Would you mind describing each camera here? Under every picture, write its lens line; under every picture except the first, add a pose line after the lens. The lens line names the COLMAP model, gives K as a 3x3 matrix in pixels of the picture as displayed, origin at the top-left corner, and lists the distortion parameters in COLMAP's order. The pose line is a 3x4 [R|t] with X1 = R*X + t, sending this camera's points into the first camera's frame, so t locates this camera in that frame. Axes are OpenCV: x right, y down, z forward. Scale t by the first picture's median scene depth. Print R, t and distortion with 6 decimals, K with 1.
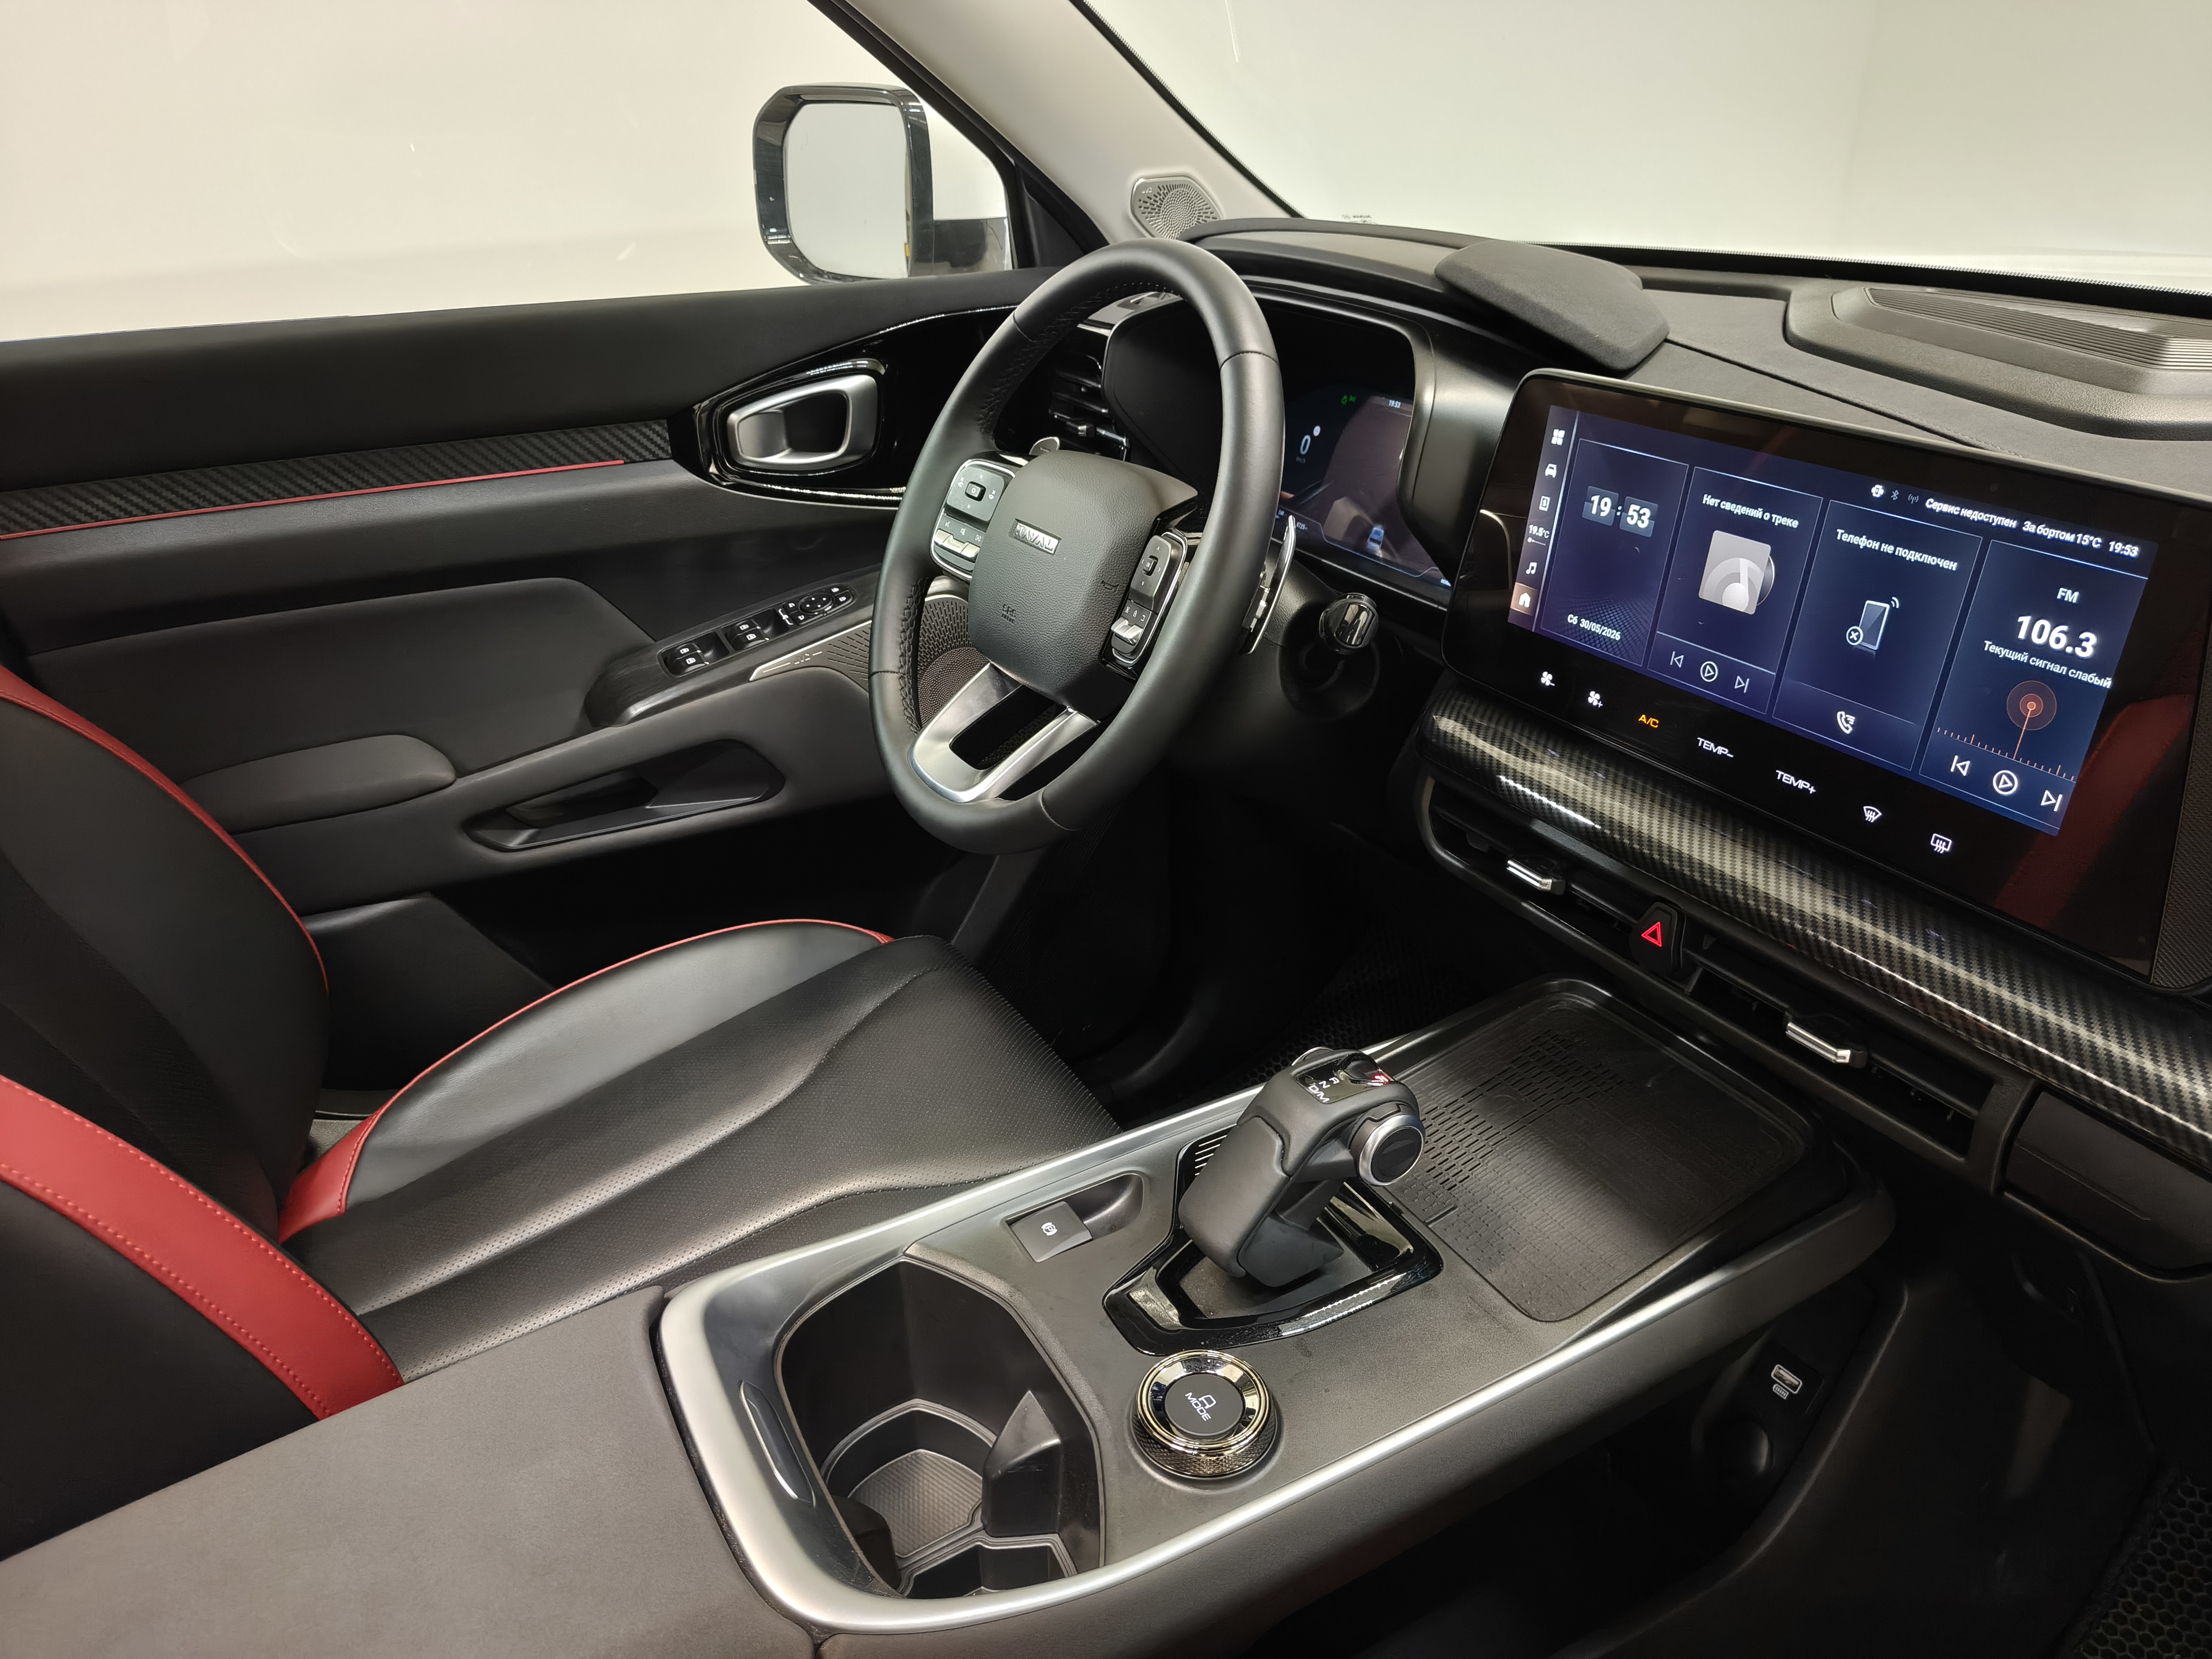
lens RADIAL K [[1532.6, 0, 1095.7], [0, 1532.6, 829.3], [0, 0, 1]] dist [0.041033, -0.061944]
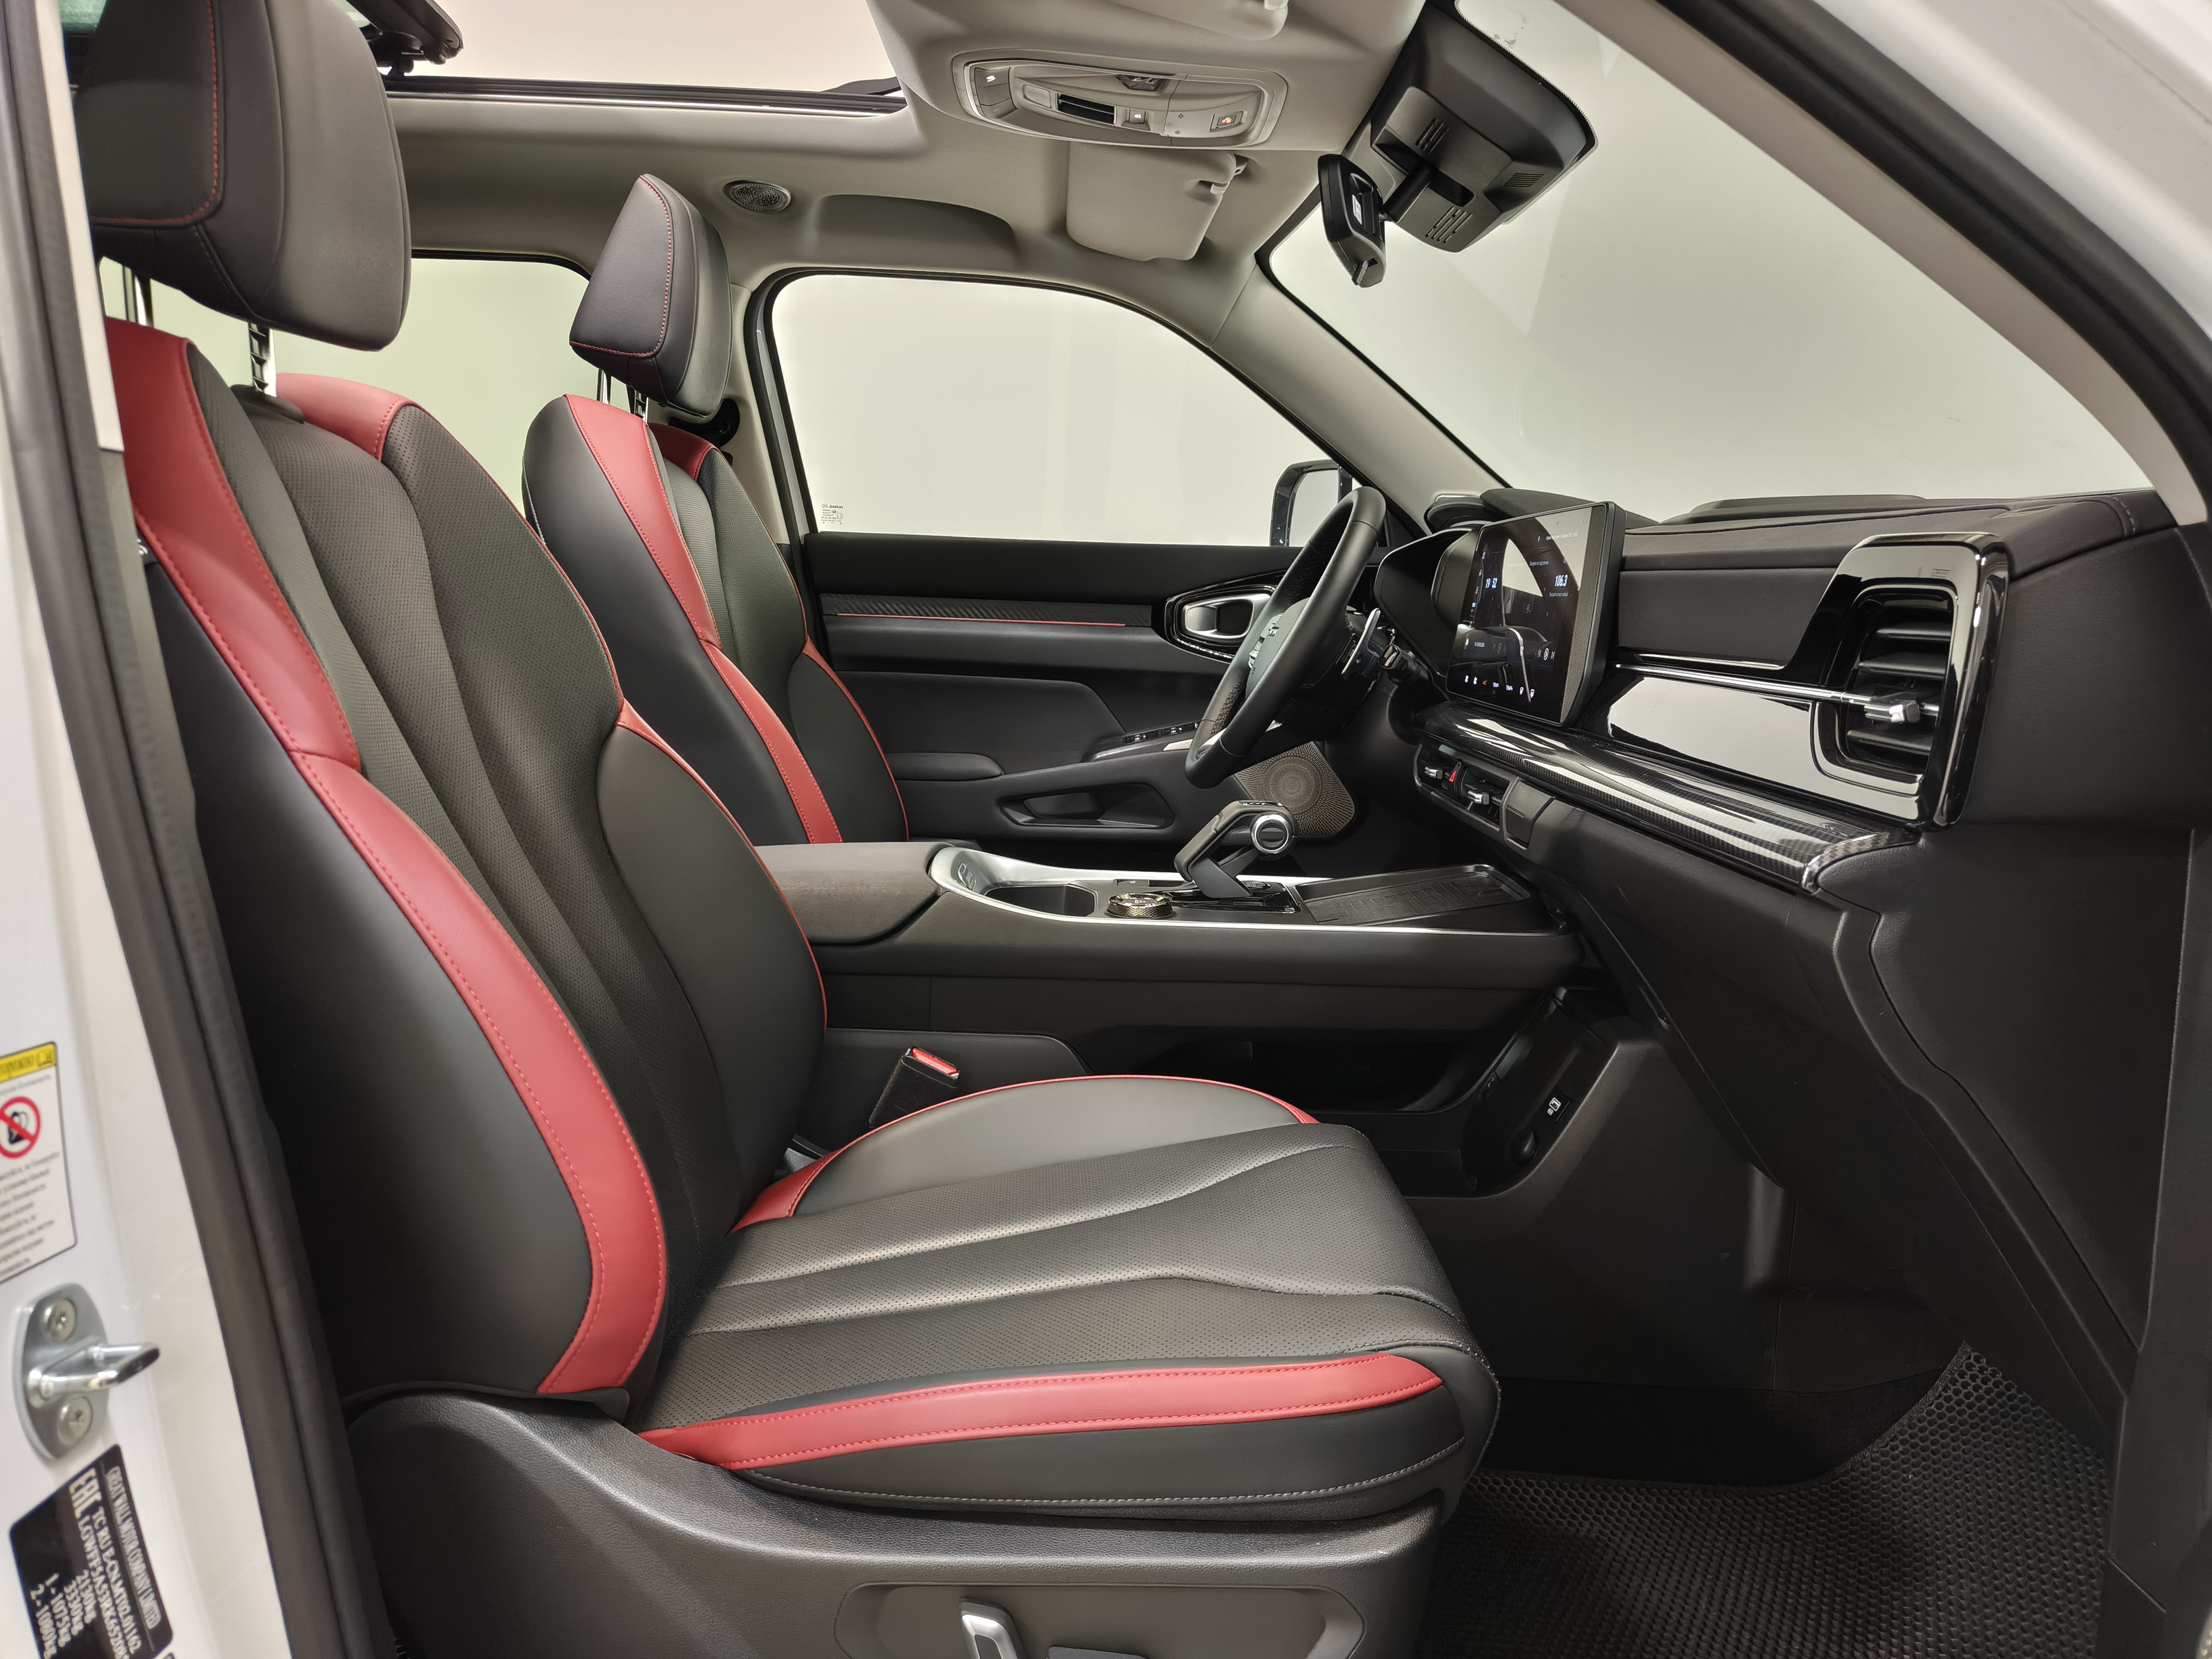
lens RADIAL K [[1542.1, 0, 1097.2], [0, 1542.1, 828.8], [0, 0, 1]] dist [0.007929, -0.018941]
pose [[0.880264, 0.122785, -0.458321, 0.903857], [-0.253450, 0.938264, -0.235422, 0.726710], [0.401120, 0.323395, 0.857040, -0.850448]]
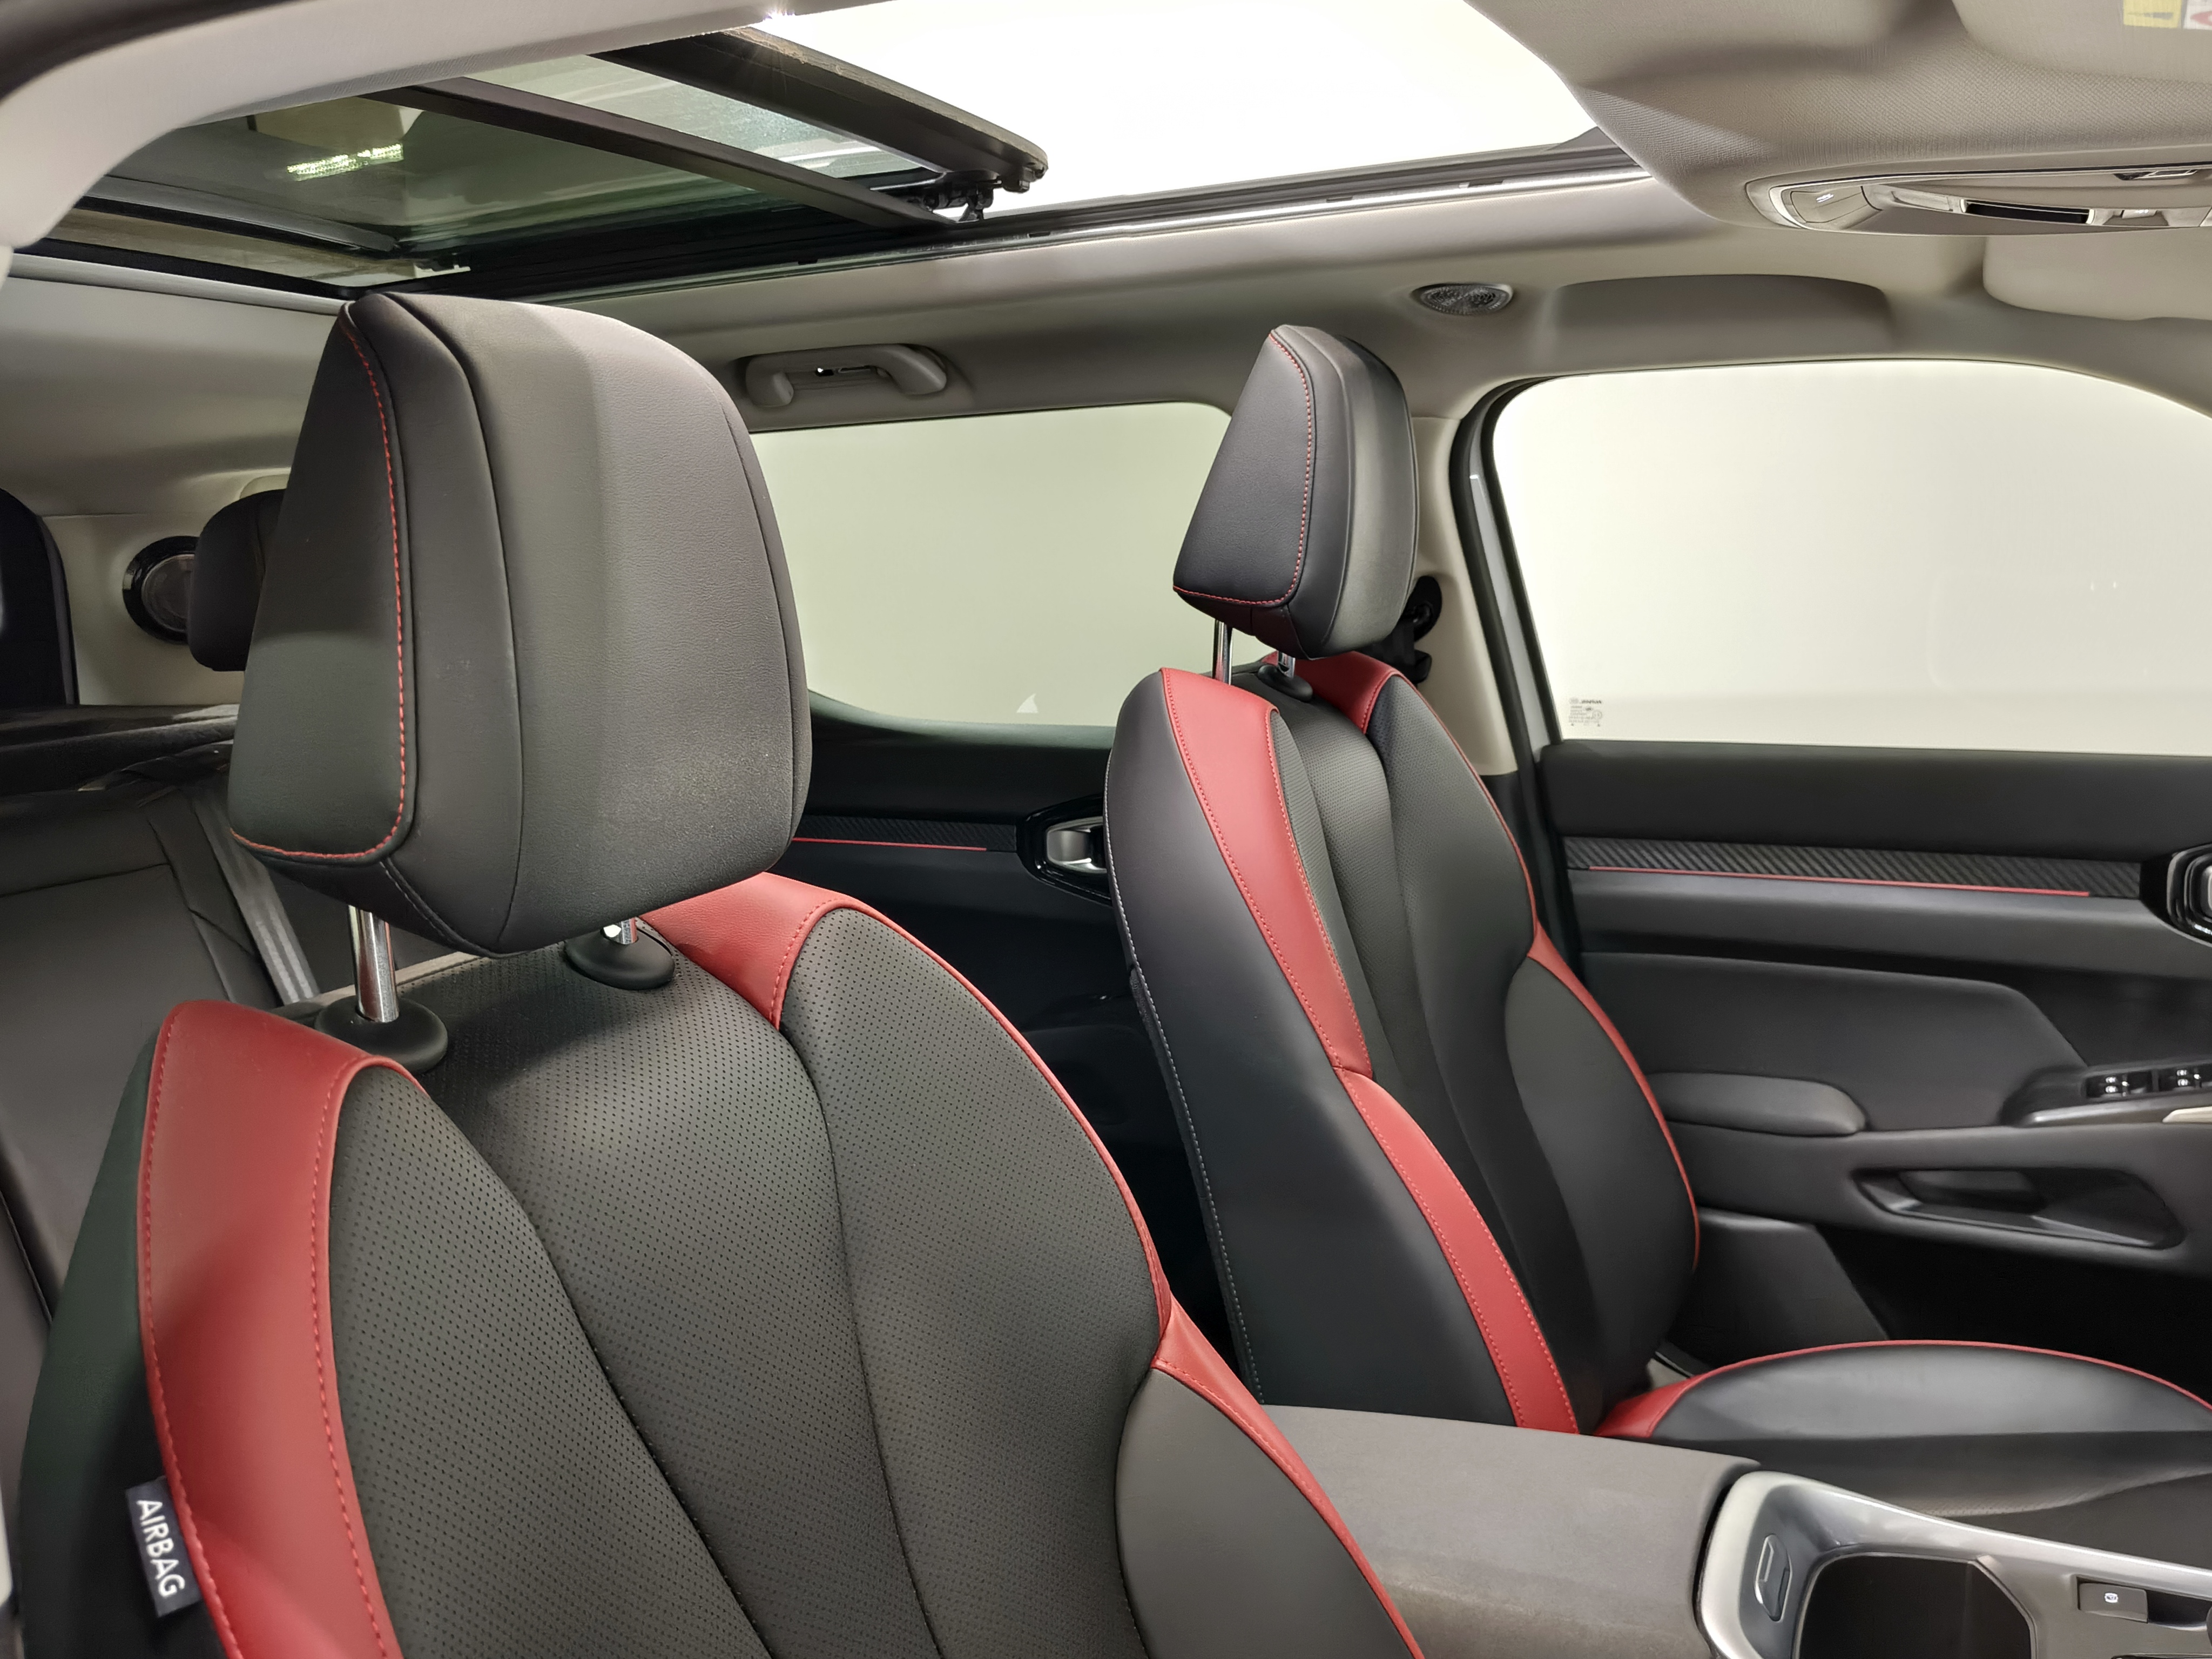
lens RADIAL K [[1793.1, 0, 1100.5], [0, 1793.1, 817.8], [0, 0, 1]] dist [0.199110, -0.306517]
pose [[0.579077, 0.135694, -0.803901, 0.555881], [-0.335788, 0.938228, -0.083511, 0.088300], [0.742911, 0.318300, 0.588870, -0.504764]]
